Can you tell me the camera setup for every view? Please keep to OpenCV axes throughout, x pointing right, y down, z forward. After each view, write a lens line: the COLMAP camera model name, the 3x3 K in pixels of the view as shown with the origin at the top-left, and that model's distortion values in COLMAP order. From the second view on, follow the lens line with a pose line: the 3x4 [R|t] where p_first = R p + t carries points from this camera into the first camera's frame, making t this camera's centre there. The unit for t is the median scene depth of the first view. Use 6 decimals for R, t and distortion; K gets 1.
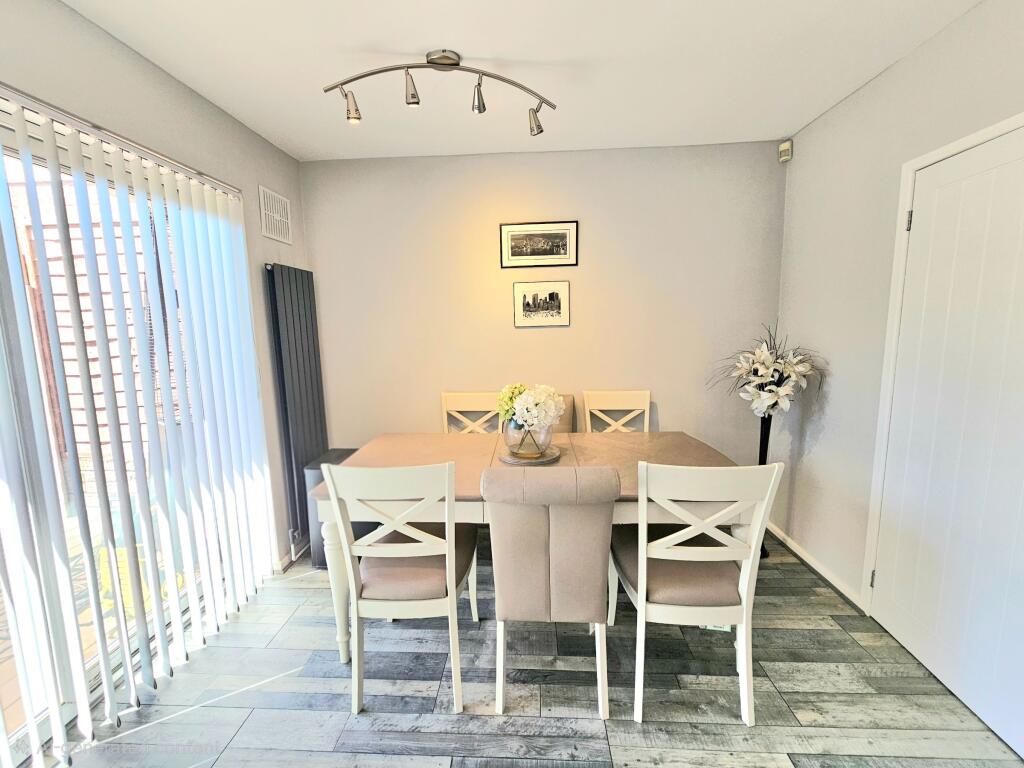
lens RADIAL K [[414.3, 0, 508.9], [0, 414.3, 377.6], [0, 0, 1]] dist [-0.000534, -0.000501]
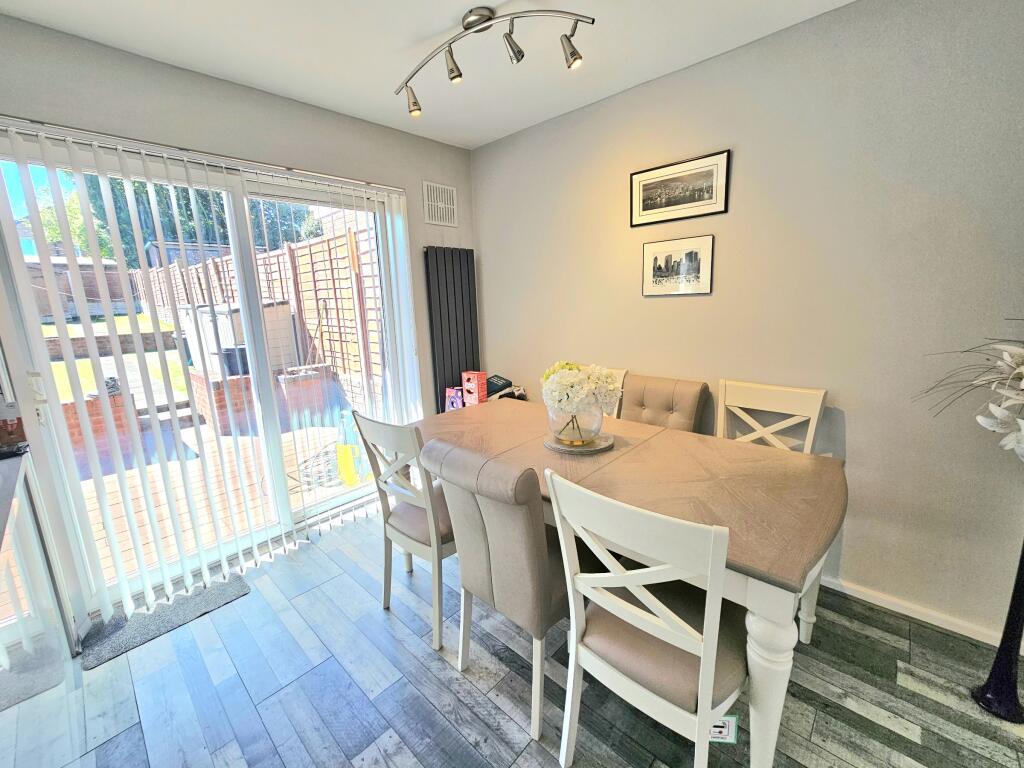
lens RADIAL K [[417.8, 0, 513.7], [0, 417.8, 379.4], [0, 0, 1]] dist [0.009301, -0.000123]
pose [[0.771170, 0.114968, -0.626163, 0.407737], [-0.061795, 0.992432, 0.106113, -0.029900], [0.633624, -0.043138, 0.772438, 0.175884]]
